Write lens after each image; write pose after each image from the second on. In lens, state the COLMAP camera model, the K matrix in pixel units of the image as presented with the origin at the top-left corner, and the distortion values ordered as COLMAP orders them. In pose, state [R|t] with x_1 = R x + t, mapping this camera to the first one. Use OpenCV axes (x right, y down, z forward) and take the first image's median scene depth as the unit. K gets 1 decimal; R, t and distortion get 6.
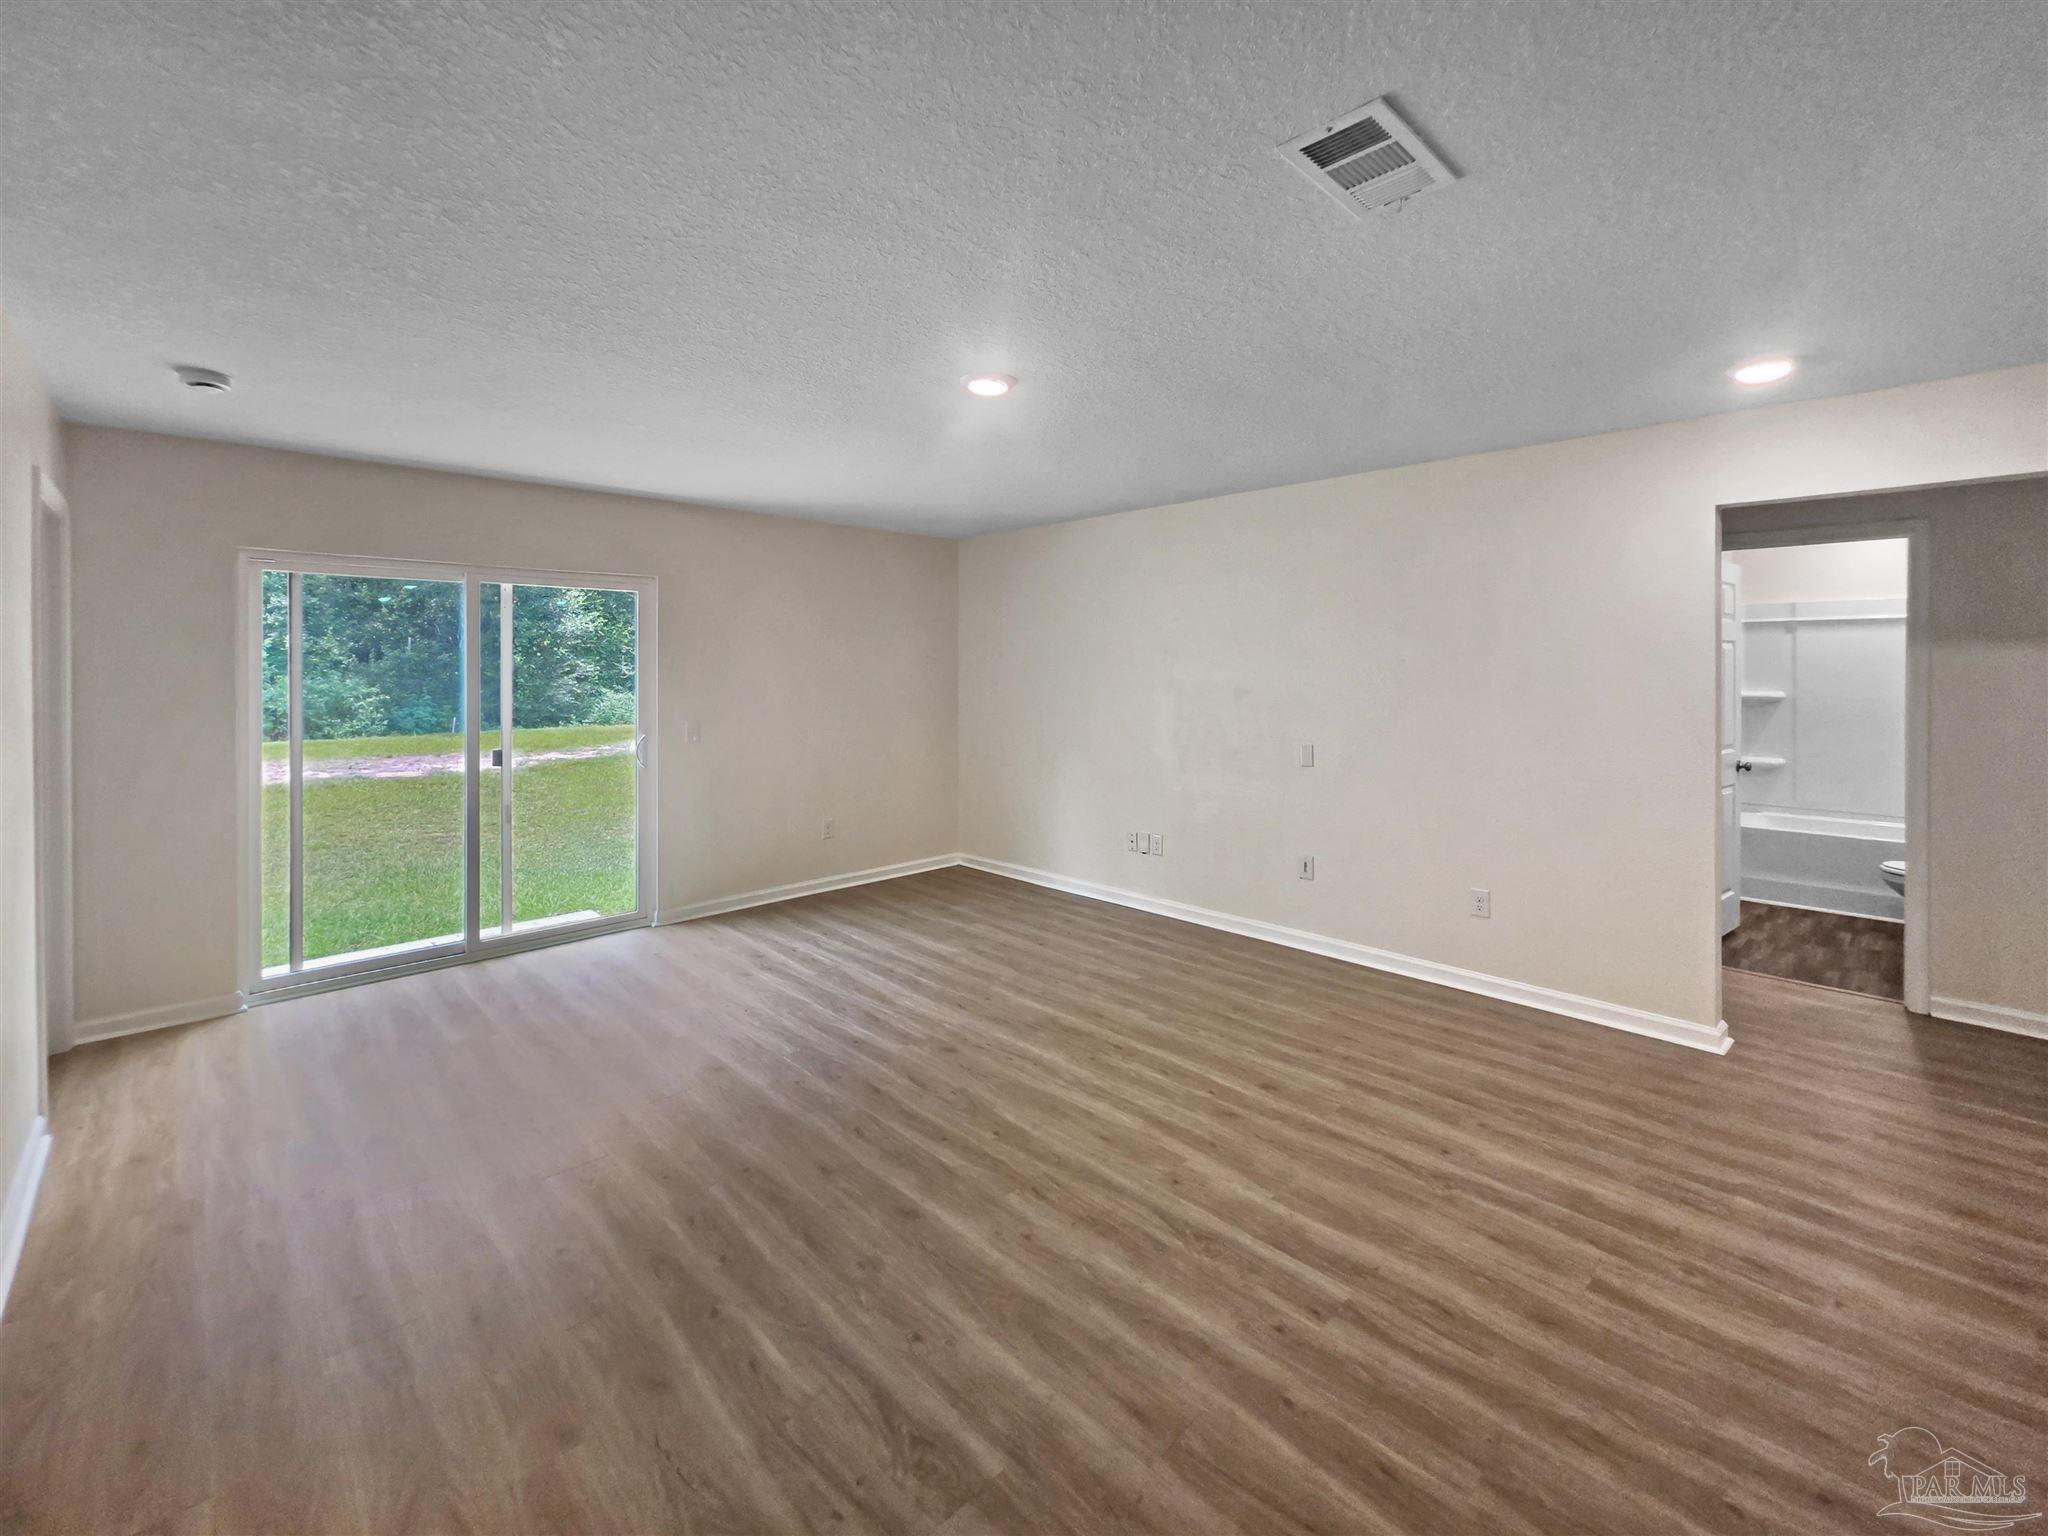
lens RADIAL K [[857.6, 0, 1019.8], [0, 857.6, 666.4], [0, 0, 1]] dist [0.000127, -0.000071]
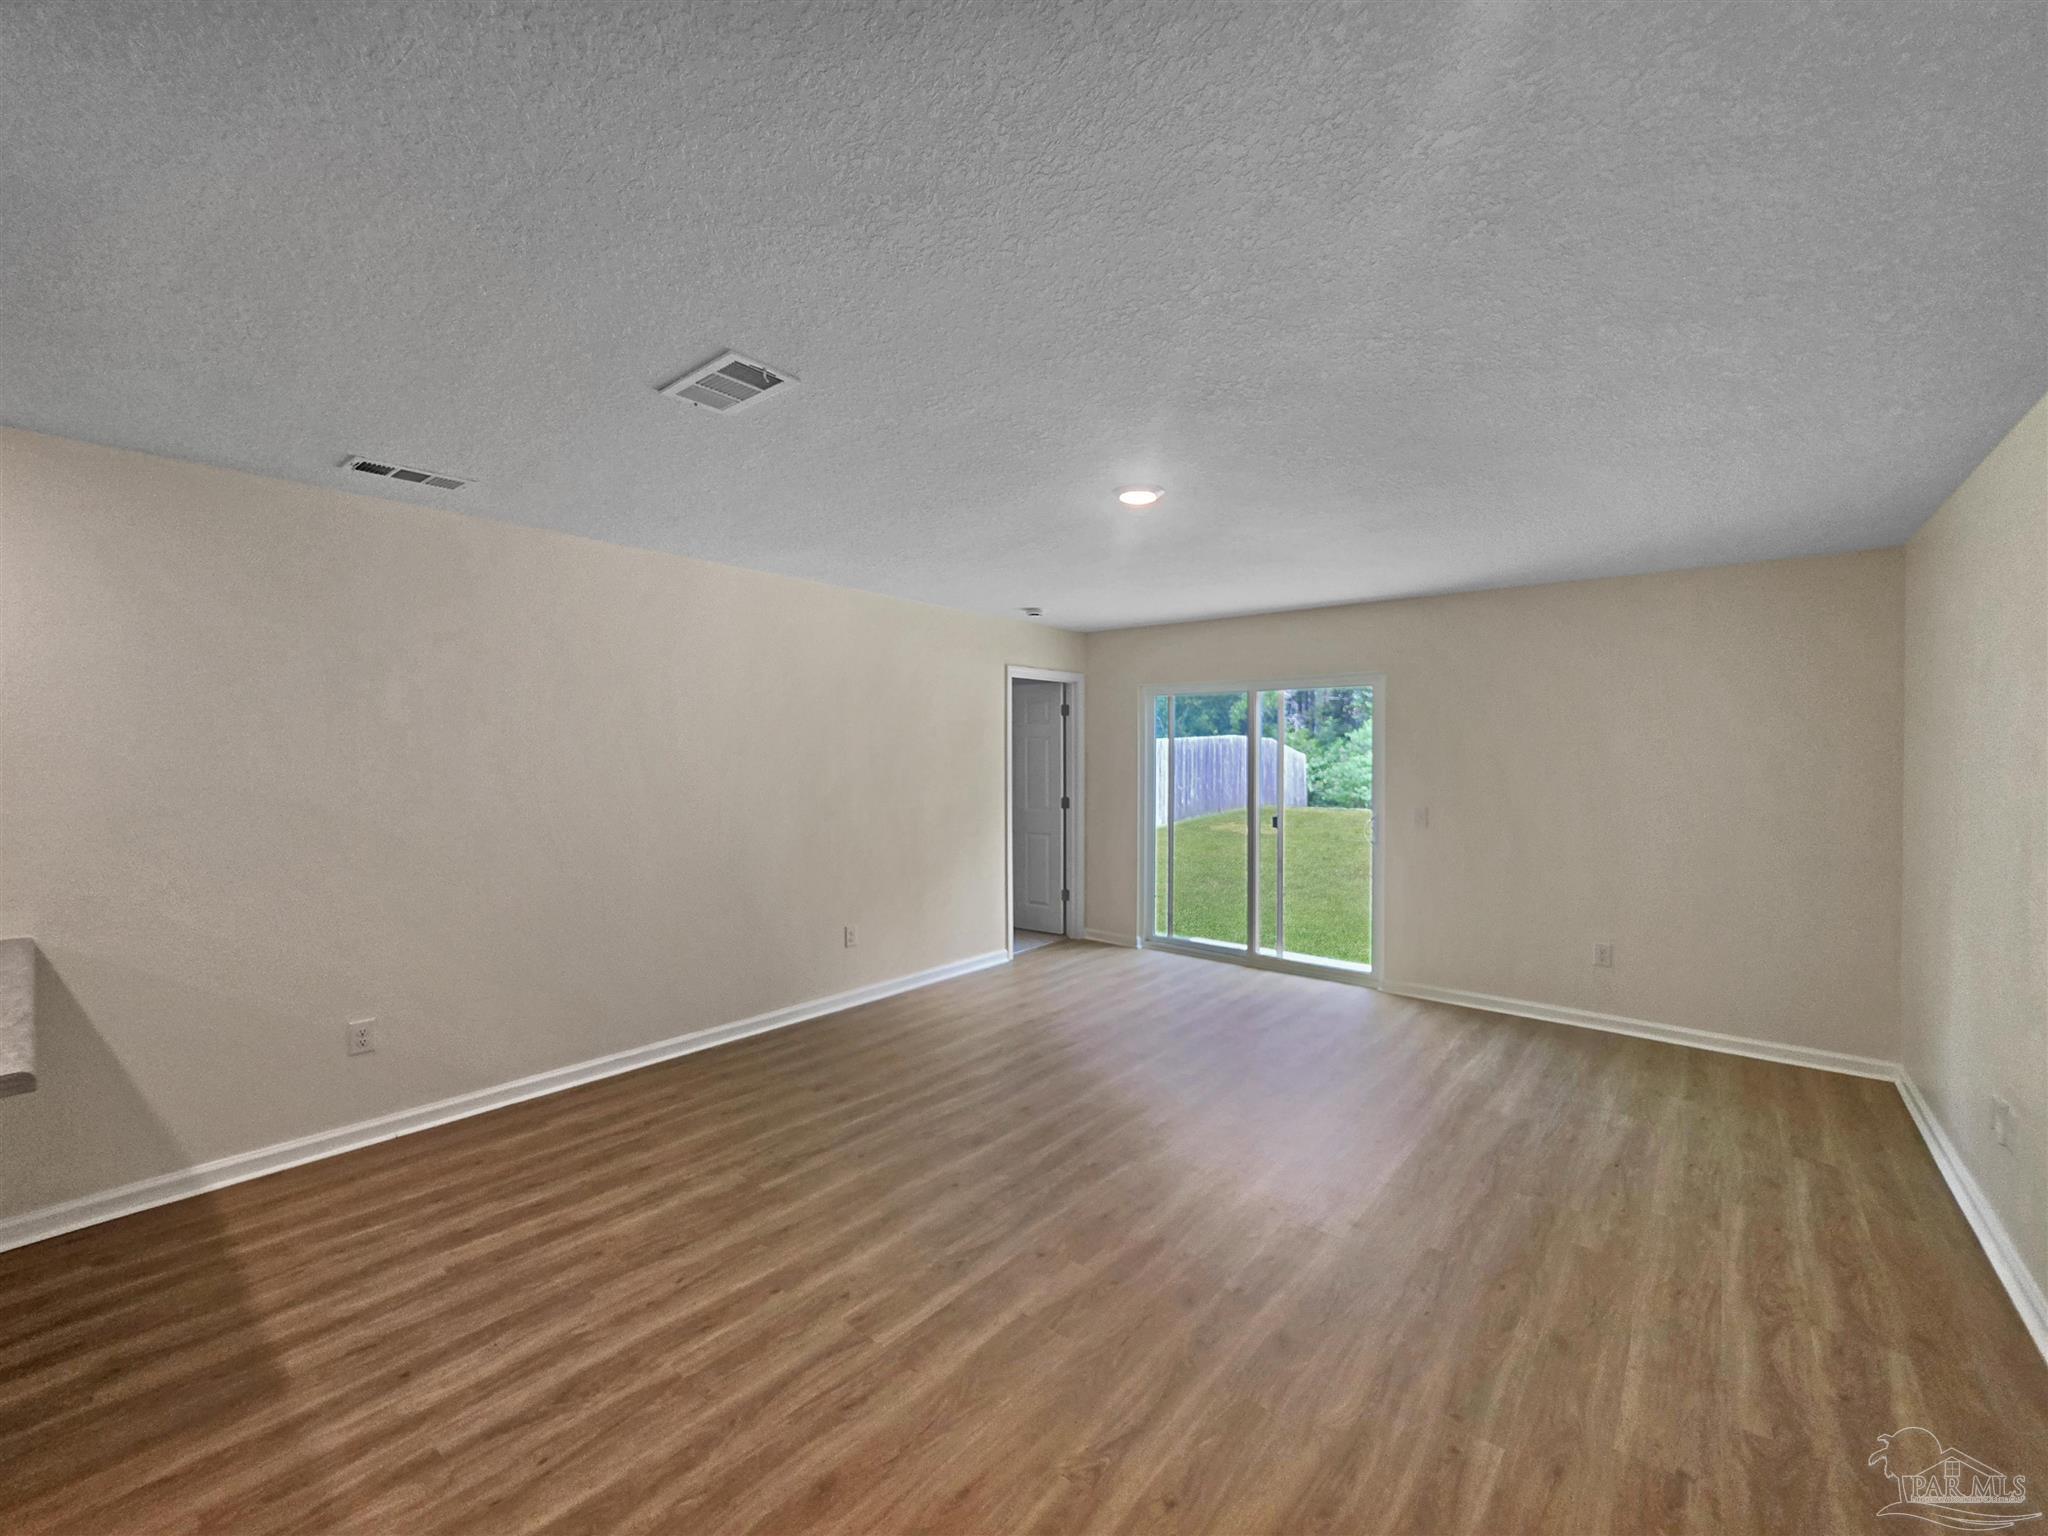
lens RADIAL K [[835.0, 0, 1019.4], [0, 835.0, 762.2], [0, 0, 1]] dist [-0.000905, -0.000060]
pose [[0.112743, 0.010444, -0.993569, 1.276379], [-0.001567, 0.999945, 0.010334, 0.003858], [0.993623, 0.000392, 0.112753, 0.948515]]
